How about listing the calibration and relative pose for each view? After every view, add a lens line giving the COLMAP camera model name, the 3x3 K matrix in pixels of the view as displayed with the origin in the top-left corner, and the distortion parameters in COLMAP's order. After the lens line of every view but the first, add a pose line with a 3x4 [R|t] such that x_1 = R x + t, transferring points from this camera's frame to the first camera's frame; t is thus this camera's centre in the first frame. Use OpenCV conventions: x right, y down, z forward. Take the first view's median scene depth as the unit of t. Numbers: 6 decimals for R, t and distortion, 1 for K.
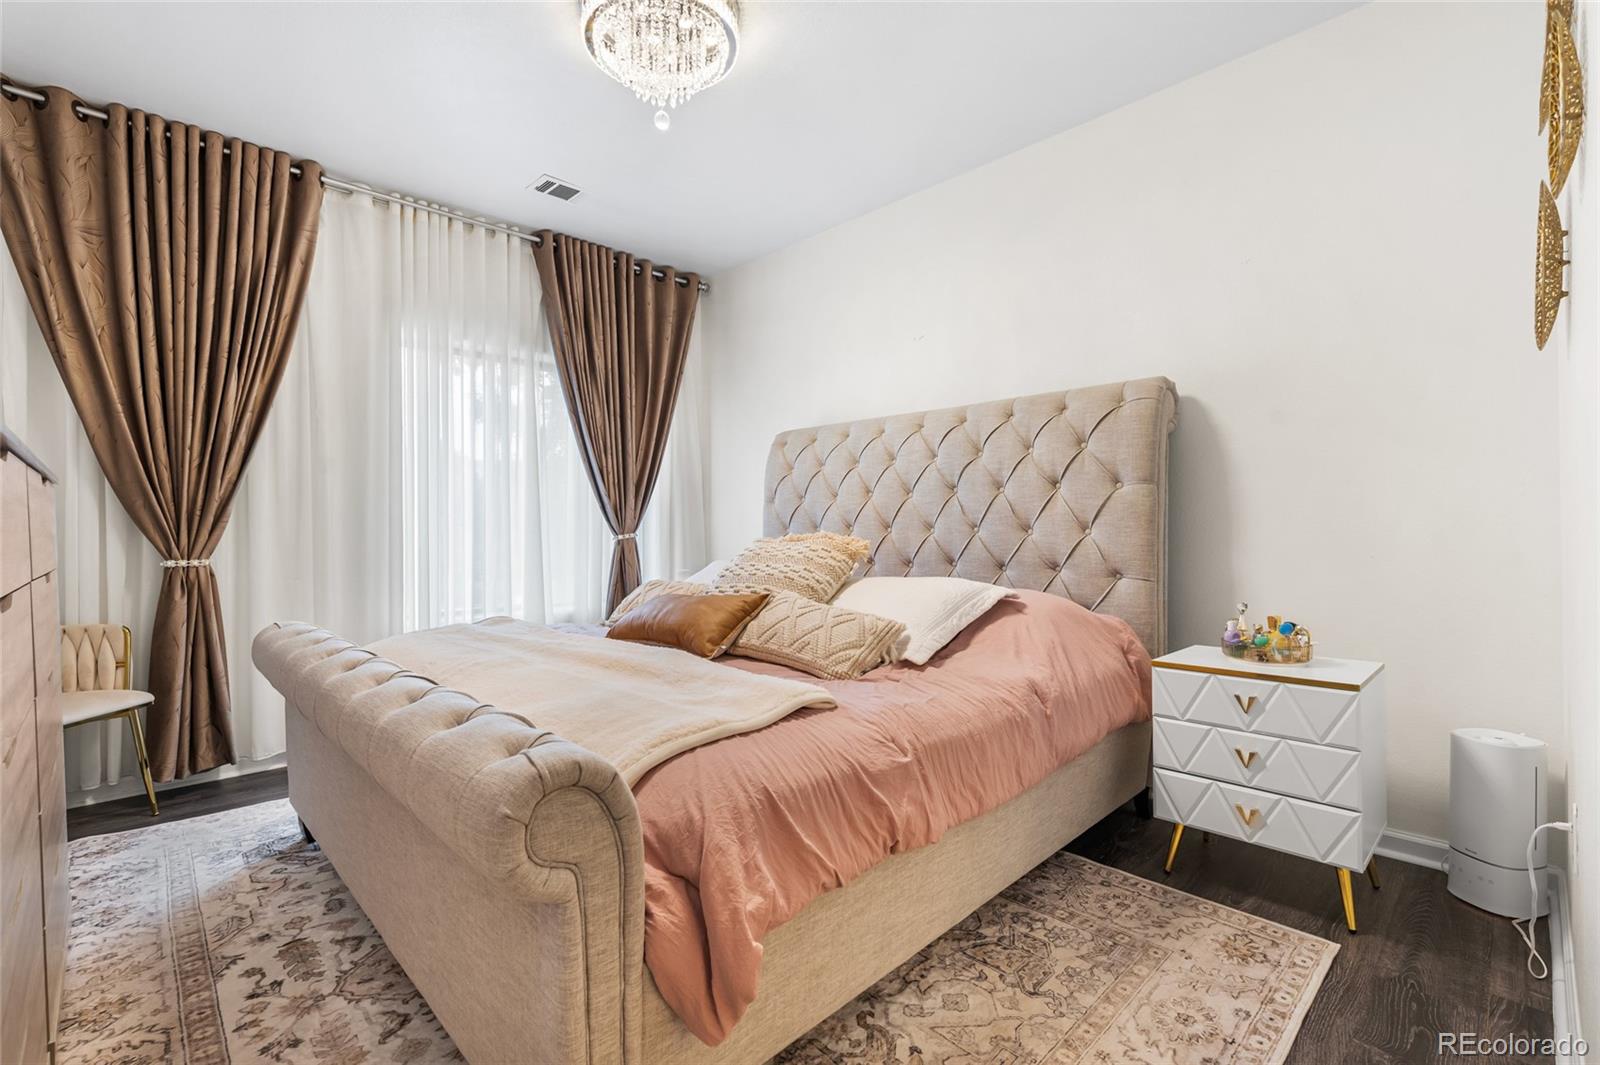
lens RADIAL K [[701.3, 0, 795.1], [0, 701.3, 531.3], [0, 0, 1]] dist [-0.003601, -0.000254]
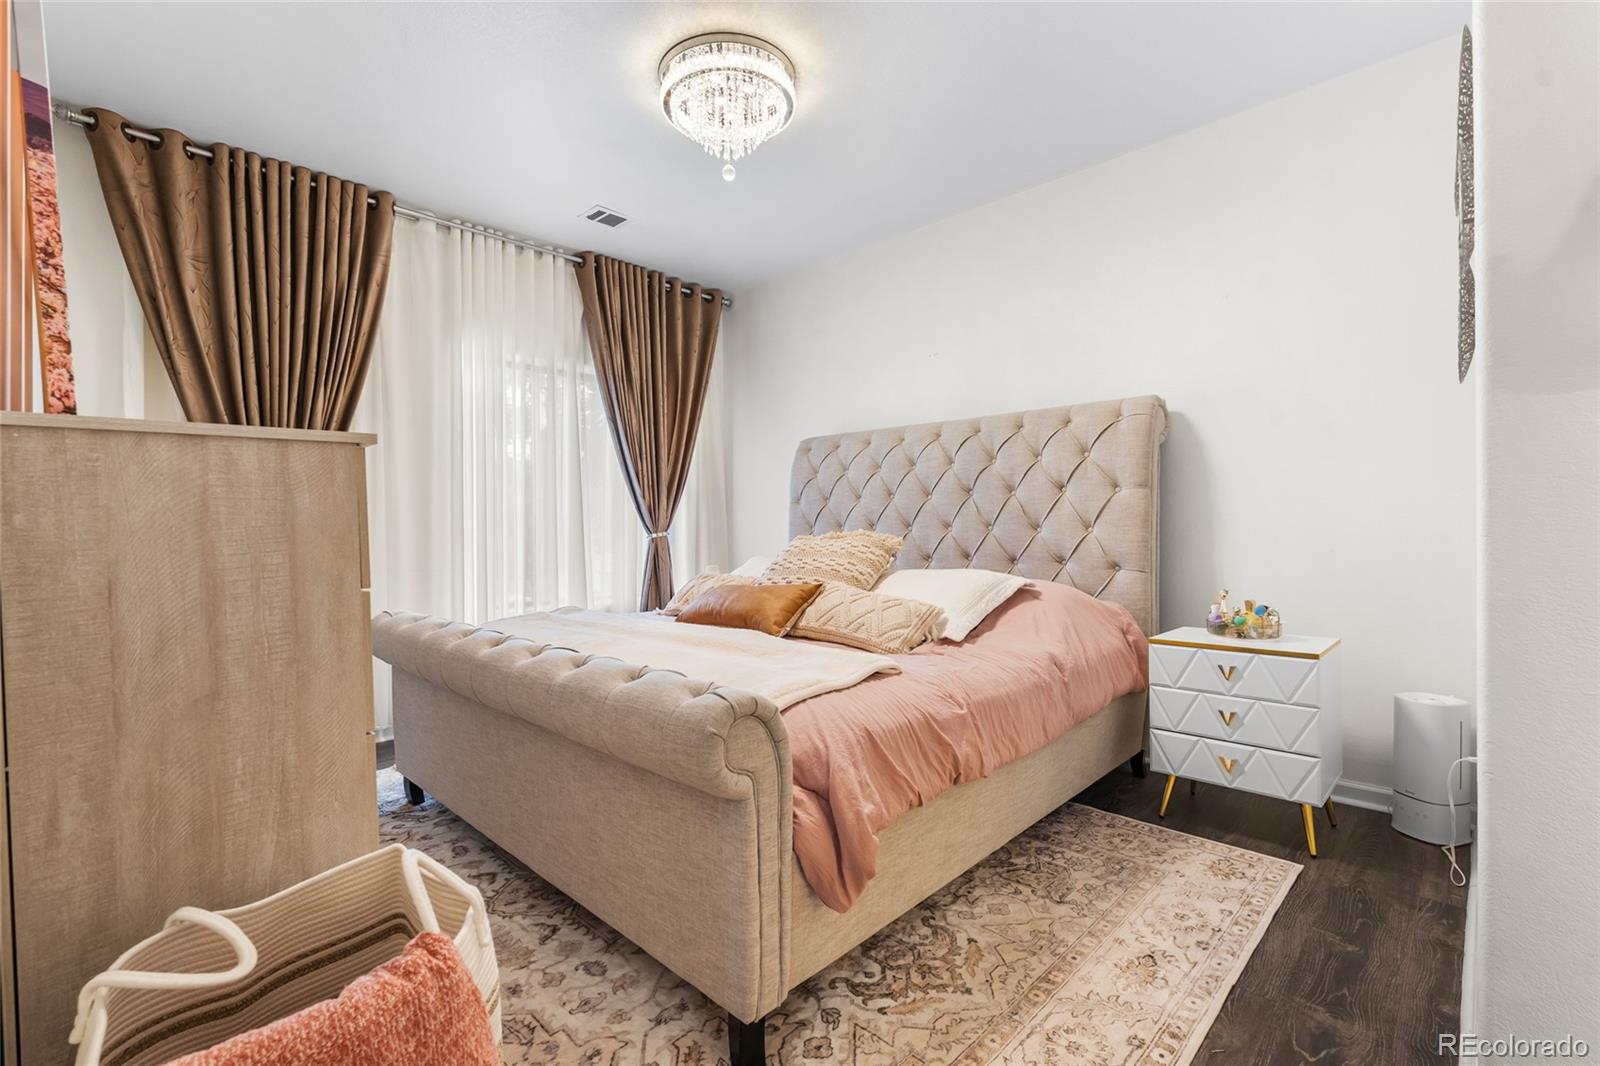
lens RADIAL K [[701.3, 0, 795.1], [0, 701.3, 531.8], [0, 0, 1]] dist [-0.003601, -0.000254]
pose [[0.999645, -0.001237, 0.026600, -0.123524], [0.001164, 0.999996, 0.002759, 0.000248], [-0.026603, -0.002727, 0.999642, -0.172981]]
